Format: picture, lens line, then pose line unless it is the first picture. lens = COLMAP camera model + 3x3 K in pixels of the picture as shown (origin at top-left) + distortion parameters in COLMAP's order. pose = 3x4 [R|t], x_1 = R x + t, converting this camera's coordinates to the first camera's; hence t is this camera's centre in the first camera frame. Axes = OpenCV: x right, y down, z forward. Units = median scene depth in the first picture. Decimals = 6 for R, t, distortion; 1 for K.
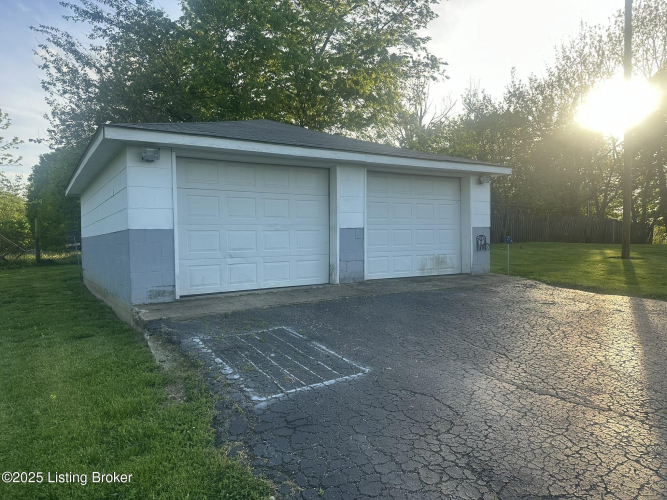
lens RADIAL K [[460.2, 0, 333.5], [0, 460.2, 250.0], [0, 0, 1]] dist [0.109181, -0.148757]
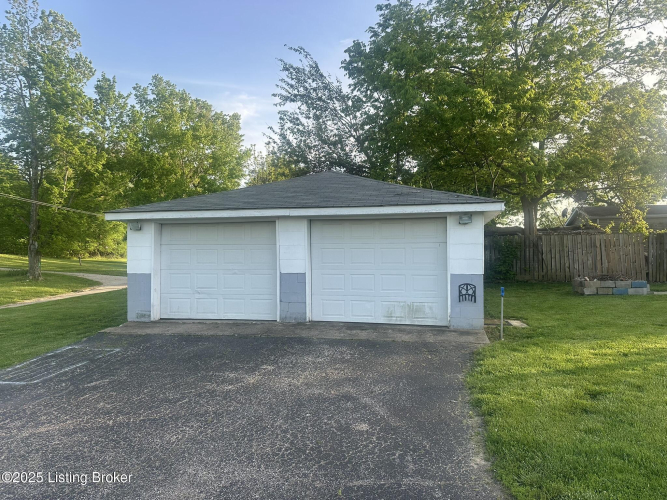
lens RADIAL K [[460.2, 0, 333.5], [0, 460.2, 250.0], [0, 0, 1]] dist [0.109181, -0.148757]
pose [[0.718017, 0.007502, -0.695985, 0.906185], [-0.027353, 0.999474, -0.017446, -0.089054], [0.695487, 0.031564, 0.717845, 0.259588]]
